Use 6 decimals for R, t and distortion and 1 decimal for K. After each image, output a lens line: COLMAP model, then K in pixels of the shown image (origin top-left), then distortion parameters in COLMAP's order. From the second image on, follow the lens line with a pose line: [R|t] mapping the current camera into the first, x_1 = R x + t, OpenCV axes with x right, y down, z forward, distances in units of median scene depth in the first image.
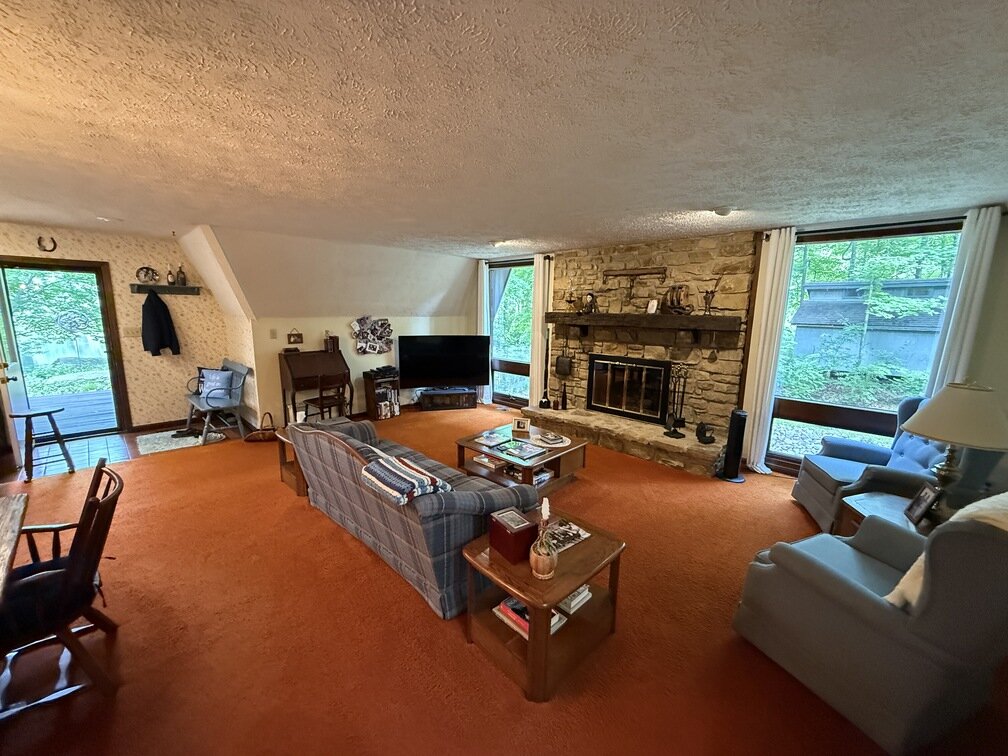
lens RADIAL K [[402.9, 0, 504.0], [0, 402.9, 378.0], [0, 0, 1]] dist [0.001660, -0.000008]
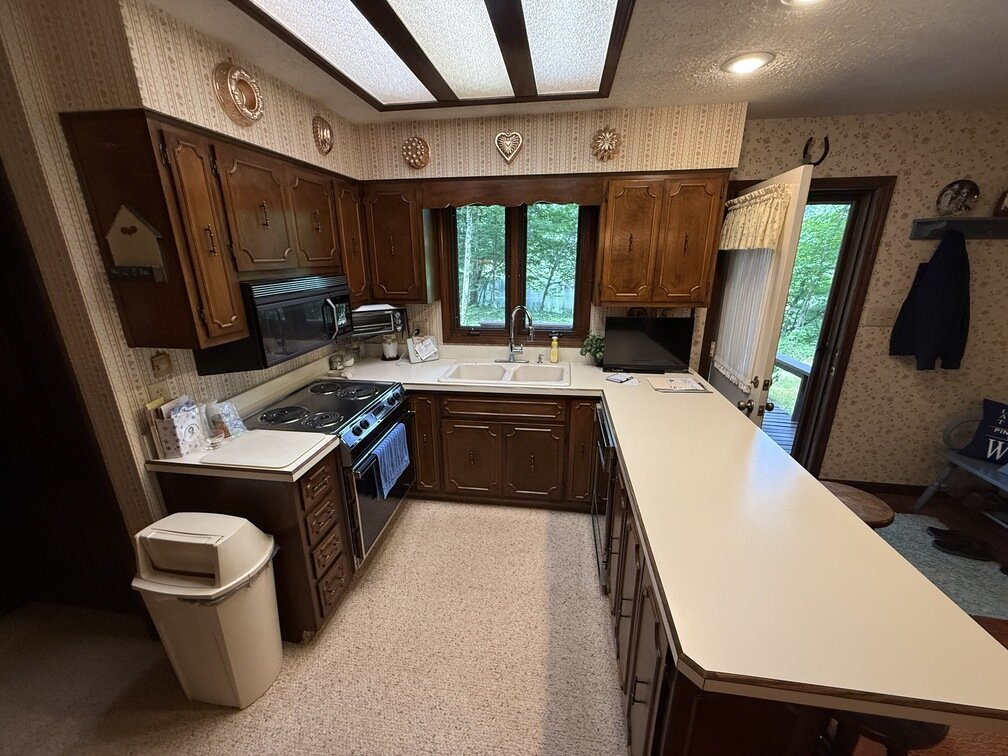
lens RADIAL K [[402.9, 0, 504.0], [0, 402.9, 378.0], [0, 0, 1]] dist [0.001660, -0.000008]
pose [[0.585749, 0.224256, -0.778850, -0.790445], [-0.126264, 0.974475, 0.185624, -0.073370], [0.800597, -0.010389, 0.599114, 0.300375]]
